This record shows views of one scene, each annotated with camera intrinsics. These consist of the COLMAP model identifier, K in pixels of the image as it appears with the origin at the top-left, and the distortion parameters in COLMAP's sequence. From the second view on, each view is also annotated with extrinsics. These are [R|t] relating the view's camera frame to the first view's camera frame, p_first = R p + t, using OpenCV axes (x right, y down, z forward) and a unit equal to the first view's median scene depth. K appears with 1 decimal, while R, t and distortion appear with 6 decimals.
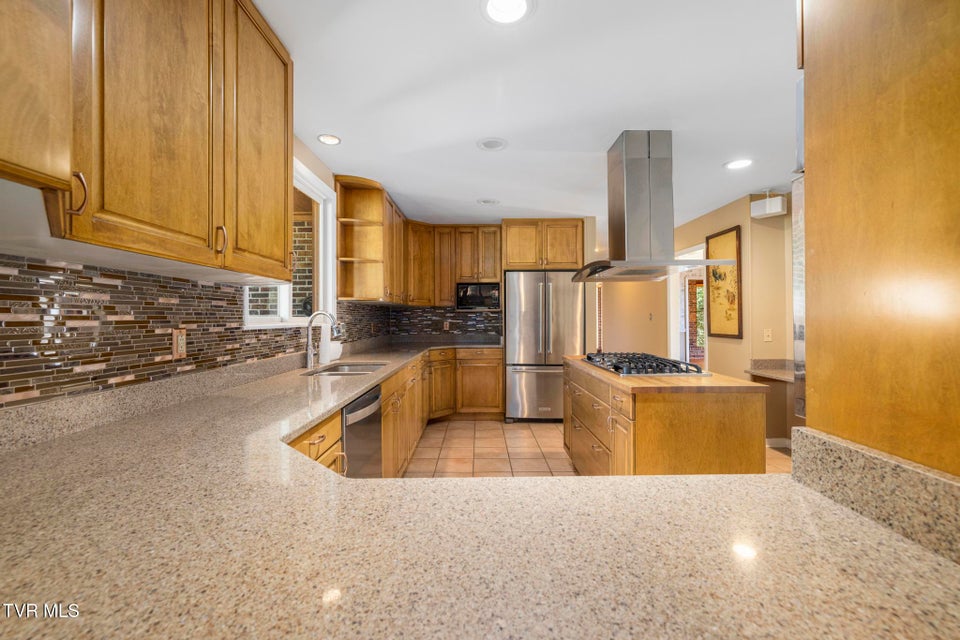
lens RADIAL K [[406.1, 0, 480.1], [0, 406.1, 317.3], [0, 0, 1]] dist [-0.000751, -0.000095]
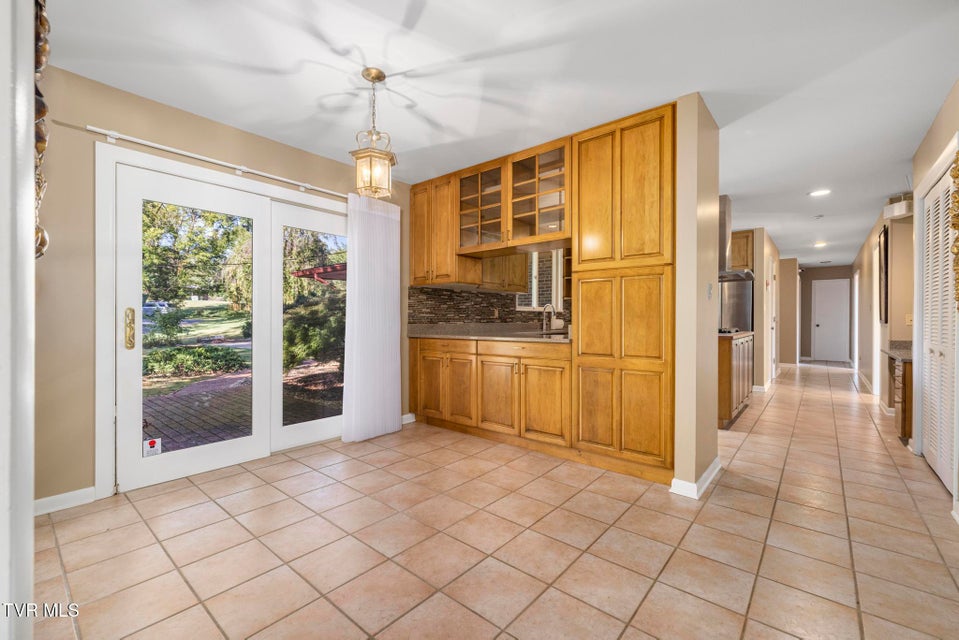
lens RADIAL K [[404.2, 0, 478.3], [0, 404.2, 319.9], [0, 0, 1]] dist [0.000366, 0.000323]
pose [[0.761179, 0.005400, -0.648519, 0.448792], [-0.001593, 0.999978, 0.006457, 0.034160], [0.648540, -0.003882, 0.761171, -0.560085]]
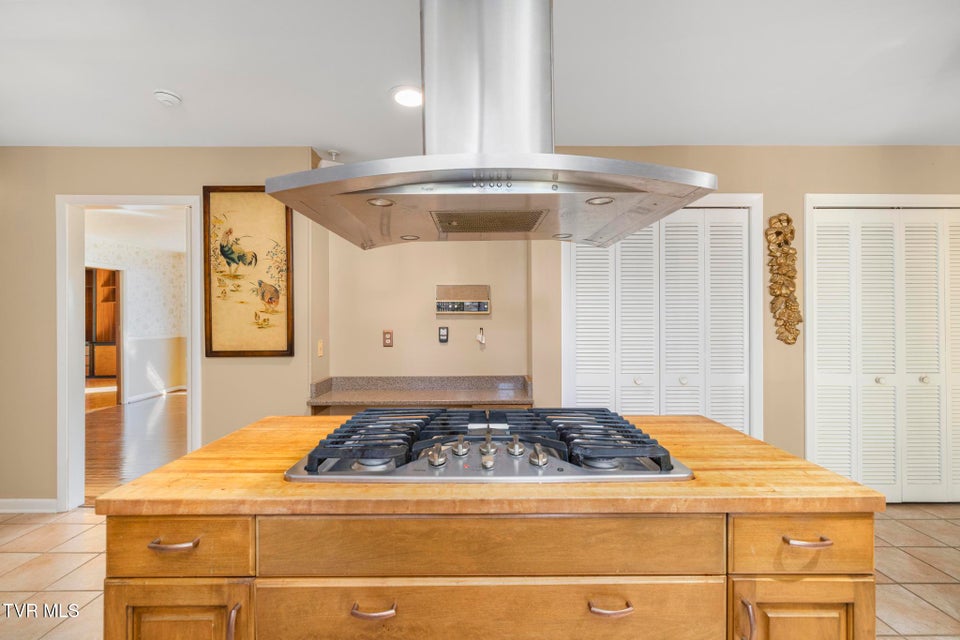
lens RADIAL K [[407.1, 0, 485.2], [0, 407.1, 317.9], [0, 0, 1]] dist [-0.000017, 0.000186]
pose [[0.000837, 0.005469, 0.999985, -0.027010], [0.000528, 0.999985, -0.005469, -0.005486], [-1.000000, 0.000533, 0.000834, 0.607014]]
